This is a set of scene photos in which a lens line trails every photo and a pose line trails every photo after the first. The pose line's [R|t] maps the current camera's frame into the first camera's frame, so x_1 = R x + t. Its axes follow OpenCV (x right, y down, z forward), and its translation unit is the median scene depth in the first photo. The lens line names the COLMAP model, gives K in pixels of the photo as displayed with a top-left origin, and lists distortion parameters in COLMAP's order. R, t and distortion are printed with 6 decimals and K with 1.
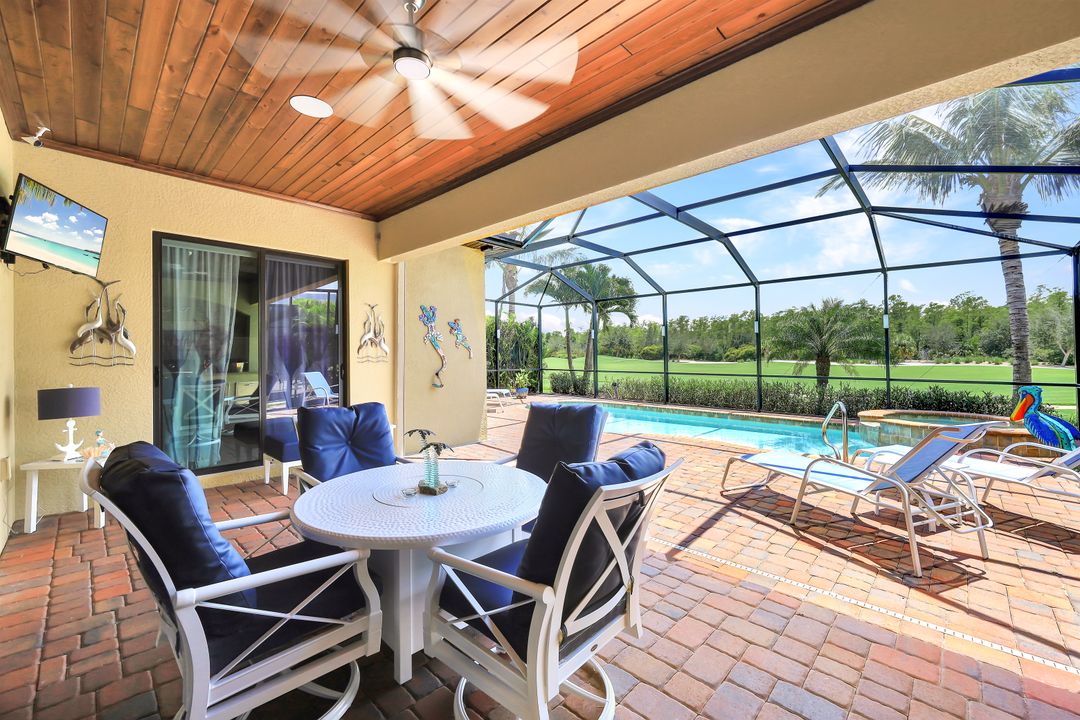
lens RADIAL K [[444.1, 0, 544.3], [0, 444.1, 354.2], [0, 0, 1]] dist [0.002039, -0.000795]
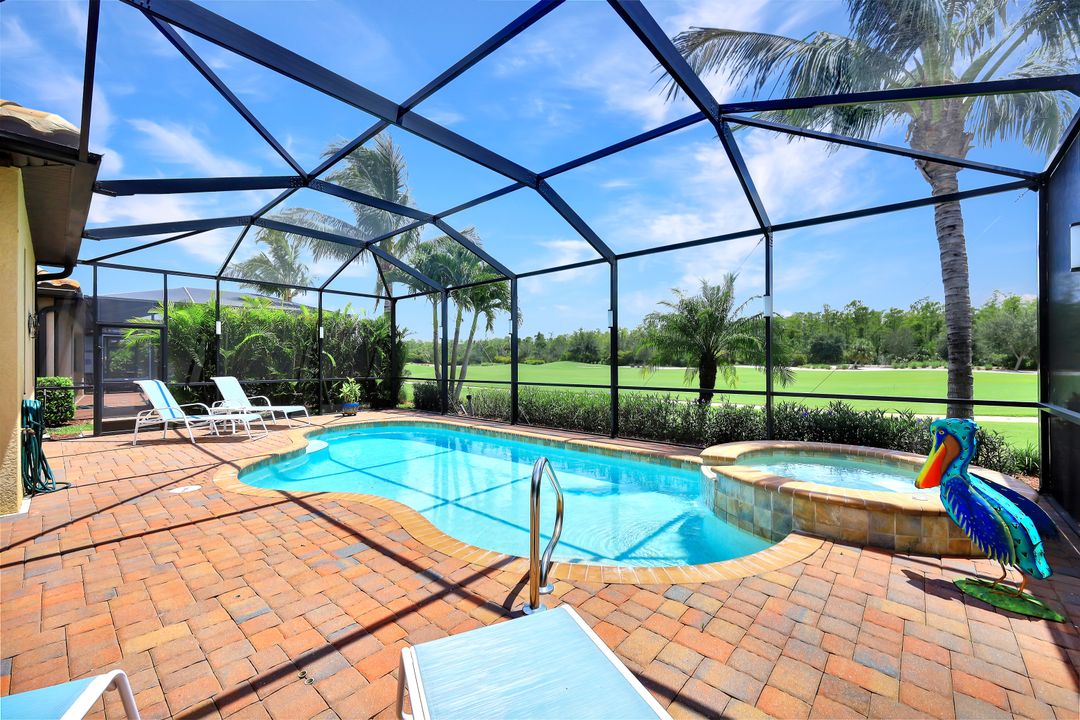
lens RADIAL K [[444.1, 0, 541.5], [0, 444.1, 369.7], [0, 0, 1]] dist [0.002039, -0.000795]
pose [[0.998998, -0.003157, 0.044649, 0.403134], [0.002208, 0.999771, 0.021272, 0.005732], [-0.044706, -0.021152, 0.998776, 0.351923]]
